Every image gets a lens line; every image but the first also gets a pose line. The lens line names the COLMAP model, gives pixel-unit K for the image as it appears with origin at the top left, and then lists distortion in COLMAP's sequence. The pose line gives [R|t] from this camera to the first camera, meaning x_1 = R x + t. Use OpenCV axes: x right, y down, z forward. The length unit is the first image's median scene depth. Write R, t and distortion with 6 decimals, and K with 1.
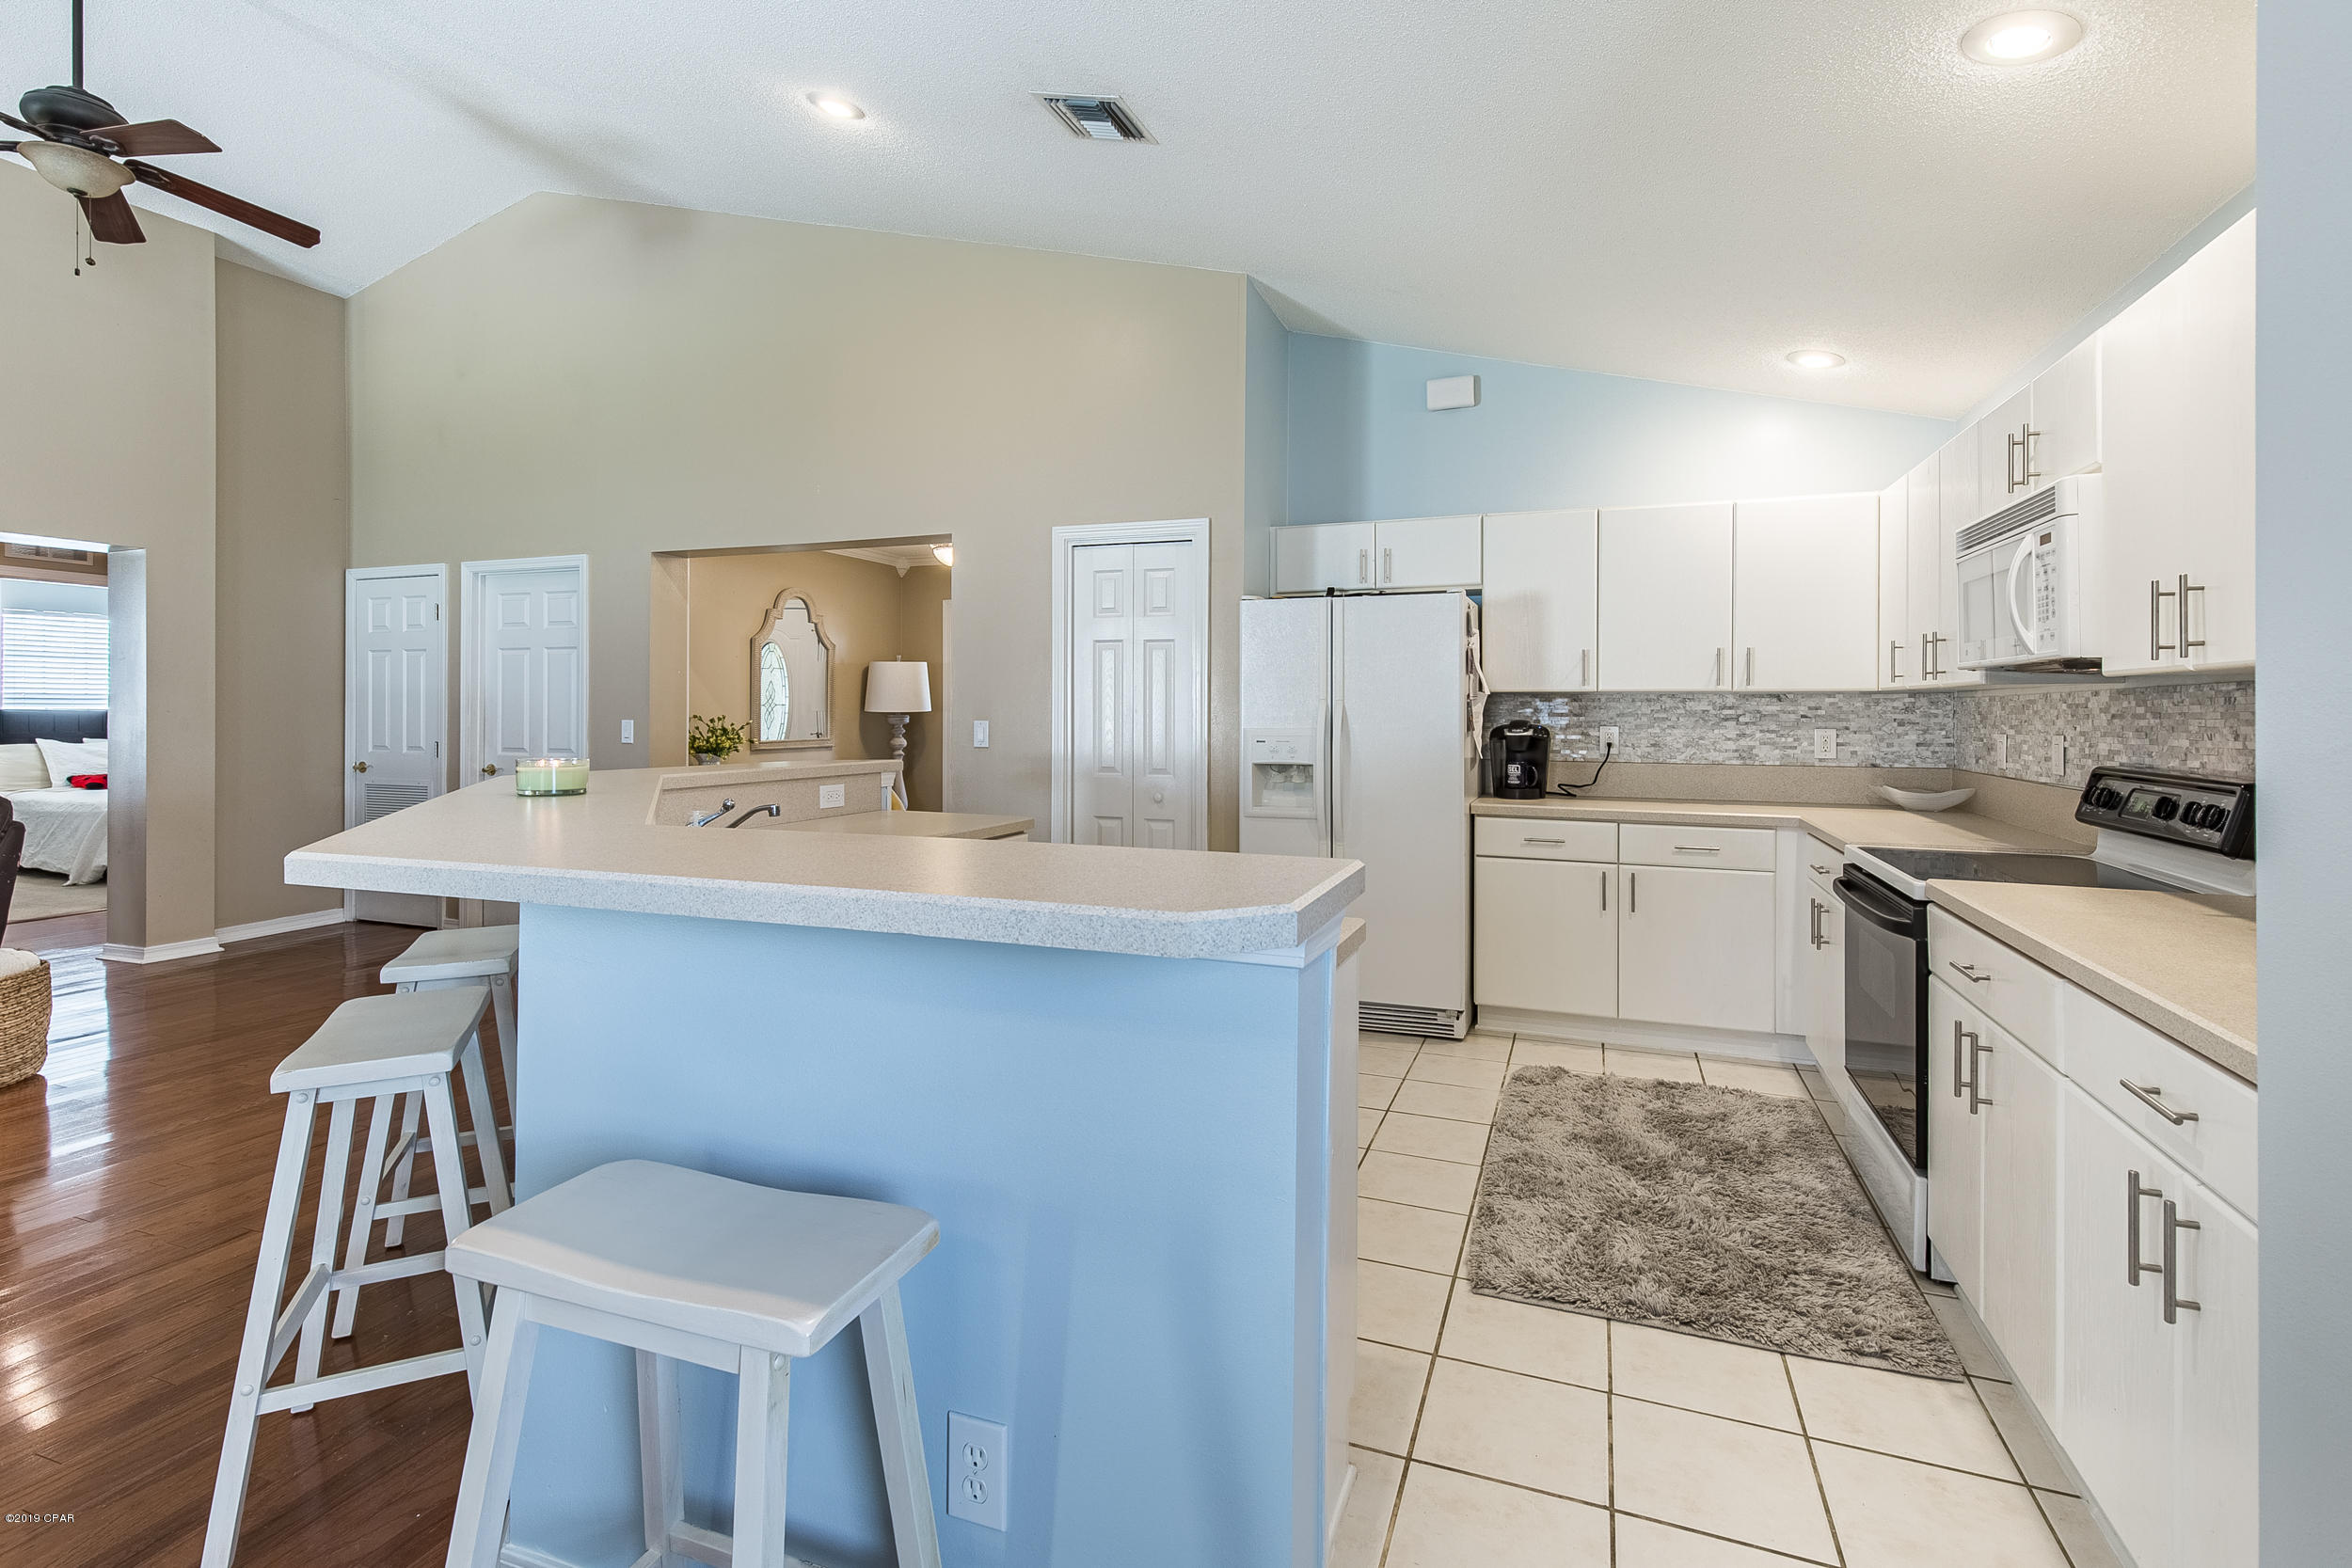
lens RADIAL K [[1107.9, 0, 1180.3], [0, 1107.9, 724.4], [0, 0, 1]] dist [0.002116, 0.000852]
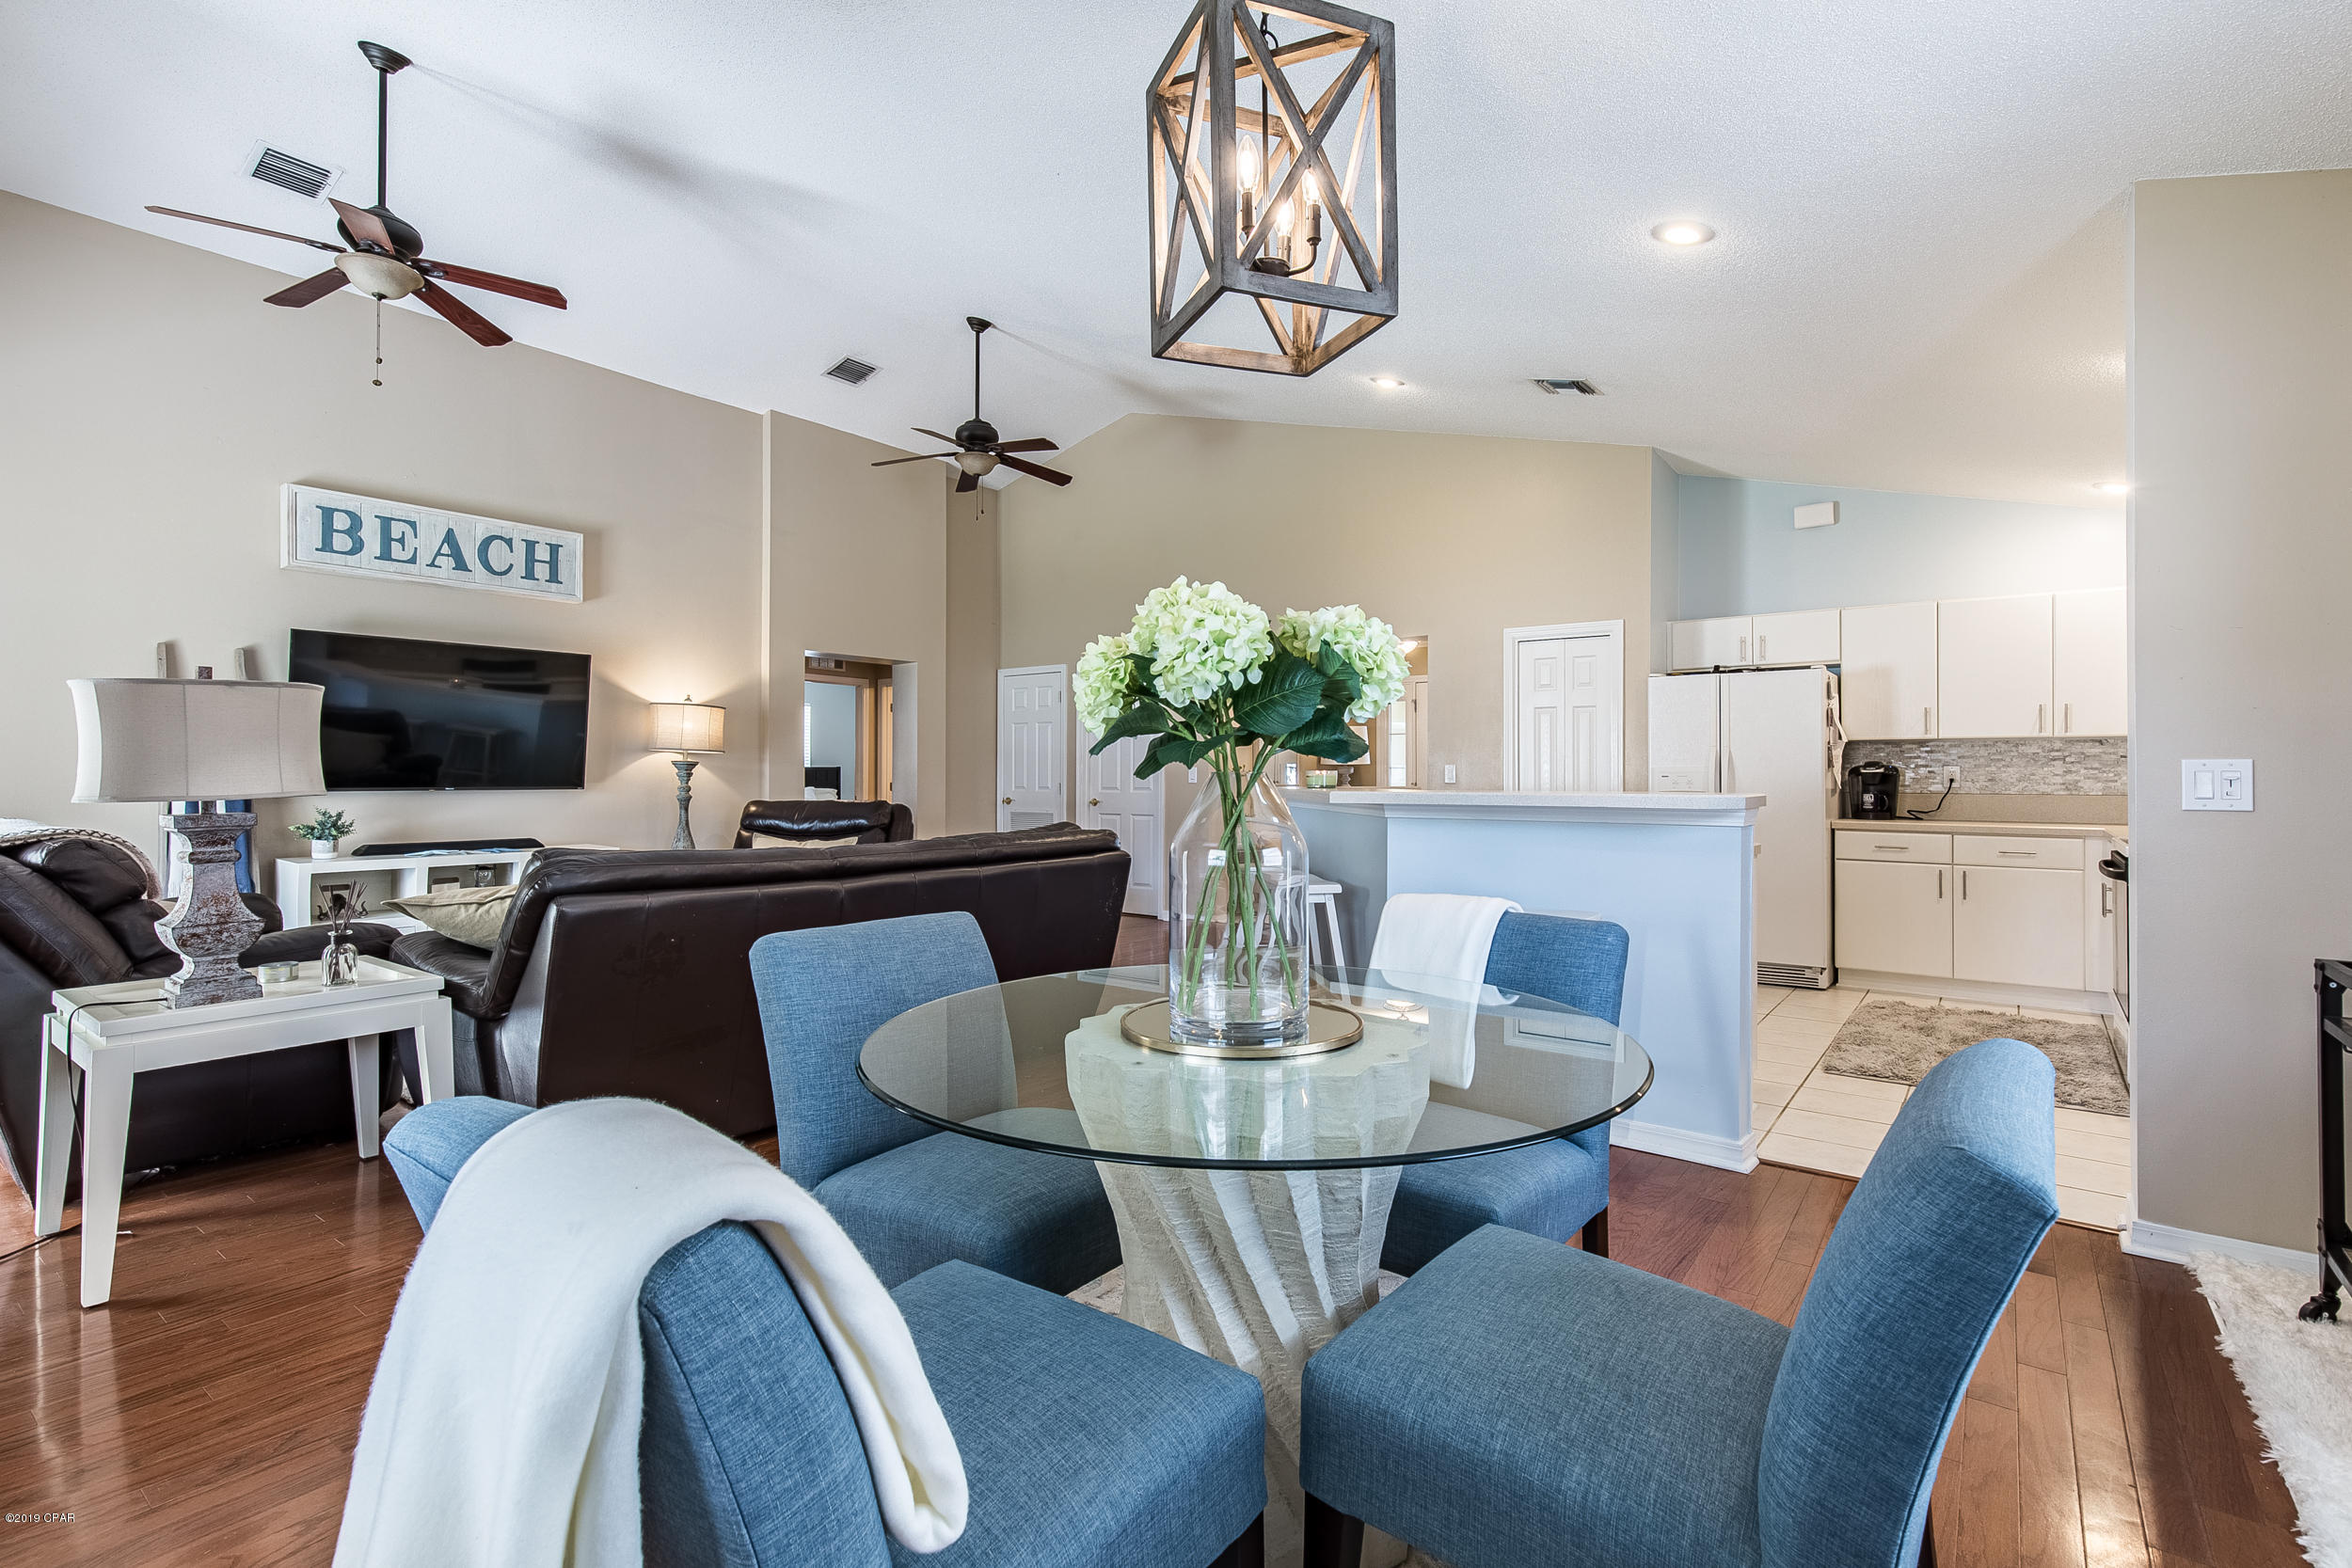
lens RADIAL K [[1107.9, 0, 1194.4], [0, 1107.9, 773.8], [0, 0, 1]] dist [0.002116, 0.000852]
pose [[0.961137, -0.002871, -0.276059, -0.110476], [-0.001079, 0.999899, -0.014158, 0.031360], [0.276071, 0.013905, 0.961037, -0.509649]]
